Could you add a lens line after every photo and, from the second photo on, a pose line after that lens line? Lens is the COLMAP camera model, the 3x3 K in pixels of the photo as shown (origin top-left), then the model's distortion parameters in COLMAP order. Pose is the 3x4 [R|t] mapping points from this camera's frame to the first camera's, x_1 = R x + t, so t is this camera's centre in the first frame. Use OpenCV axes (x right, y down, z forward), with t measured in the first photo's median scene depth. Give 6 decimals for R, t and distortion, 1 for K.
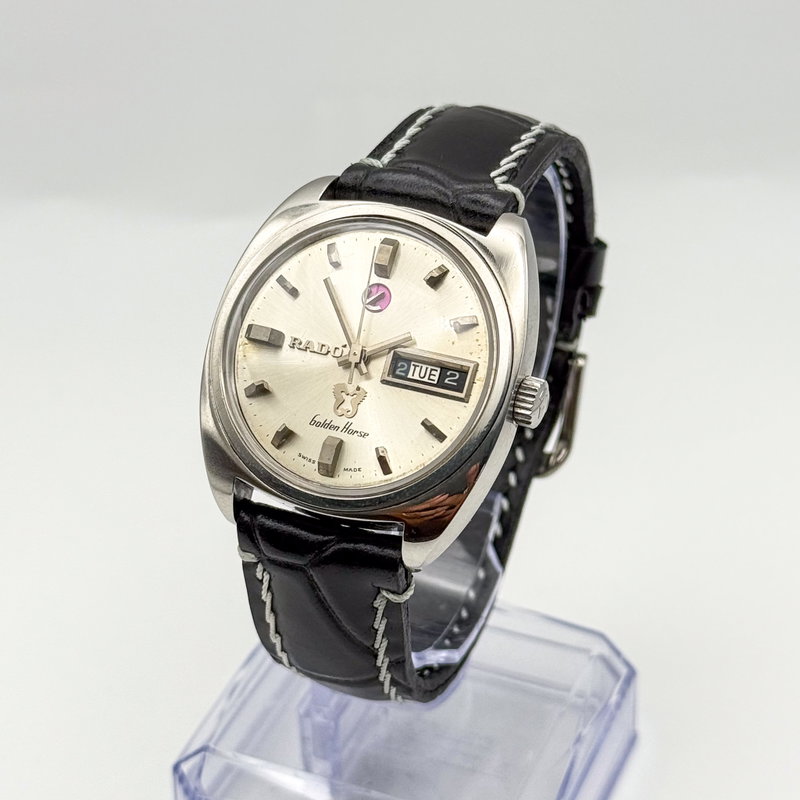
lens RADIAL K [[2107.0, 0, 399.7], [0, 2107.0, 419.0], [0, 0, 1]] dist [0.000014, -0.262474]
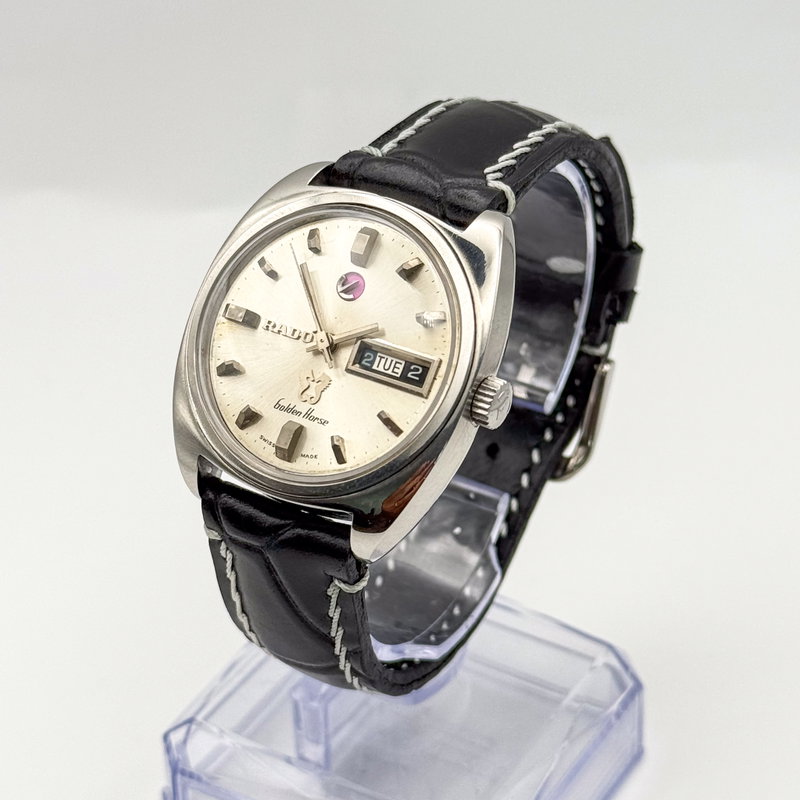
lens RADIAL K [[2107.0, 0, 399.7], [0, 2107.0, 419.0], [0, 0, 1]] dist [0.000014, -0.262474]
pose [[0.988196, 0.078953, -0.131285, 0.144092], [-0.078142, 0.996878, 0.011331, -0.007852], [0.131770, -0.000939, 0.991280, 0.014009]]
